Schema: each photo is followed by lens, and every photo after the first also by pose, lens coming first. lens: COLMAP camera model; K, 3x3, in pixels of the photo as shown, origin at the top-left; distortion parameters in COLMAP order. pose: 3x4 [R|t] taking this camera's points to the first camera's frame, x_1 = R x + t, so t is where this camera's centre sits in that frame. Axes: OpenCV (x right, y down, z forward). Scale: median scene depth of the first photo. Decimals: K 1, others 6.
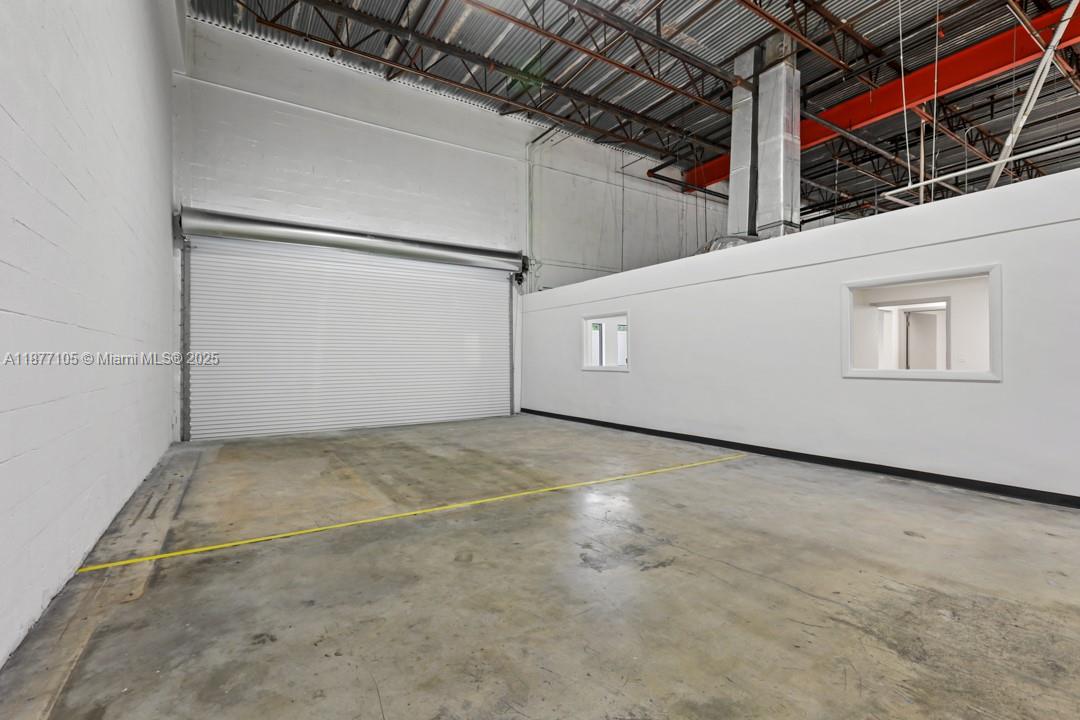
lens RADIAL K [[486.2, 0, 542.1], [0, 486.2, 360.0], [0, 0, 1]] dist [-0.000927, 0.001754]
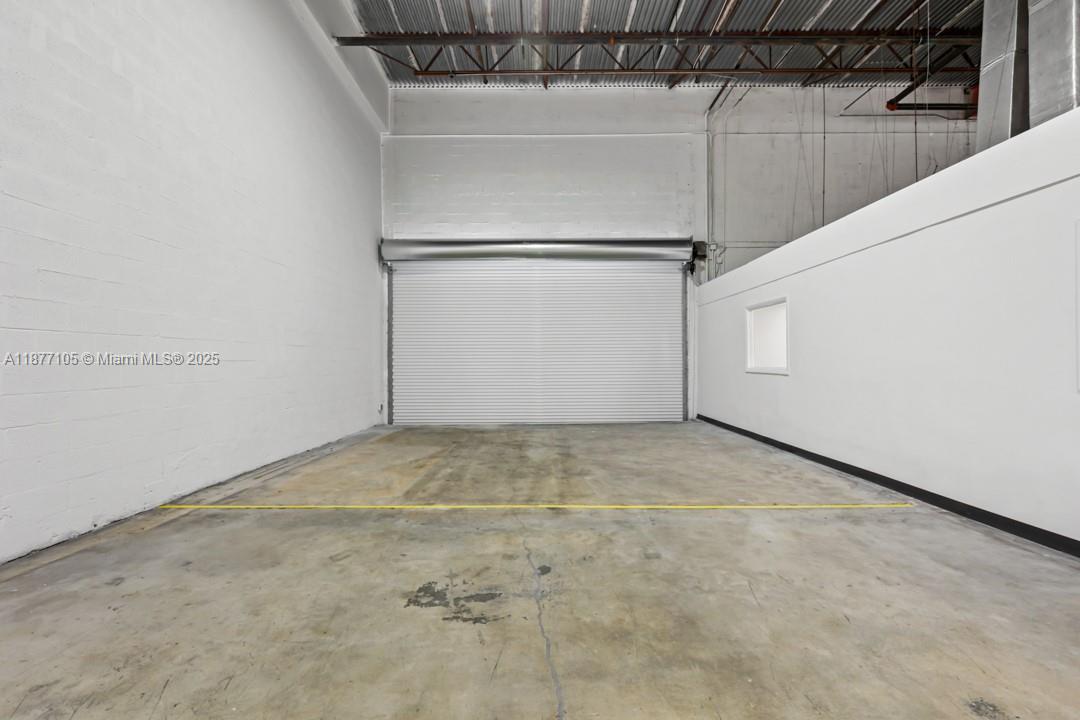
lens RADIAL K [[486.2, 0, 538.8], [0, 486.2, 363.7], [0, 0, 1]] dist [-0.000927, 0.001754]
pose [[0.840005, 0.003184, -0.542570, 0.278465], [0.001083, 0.999971, 0.007545, 0.000251], [0.542578, -0.006926, 0.839977, 0.146001]]
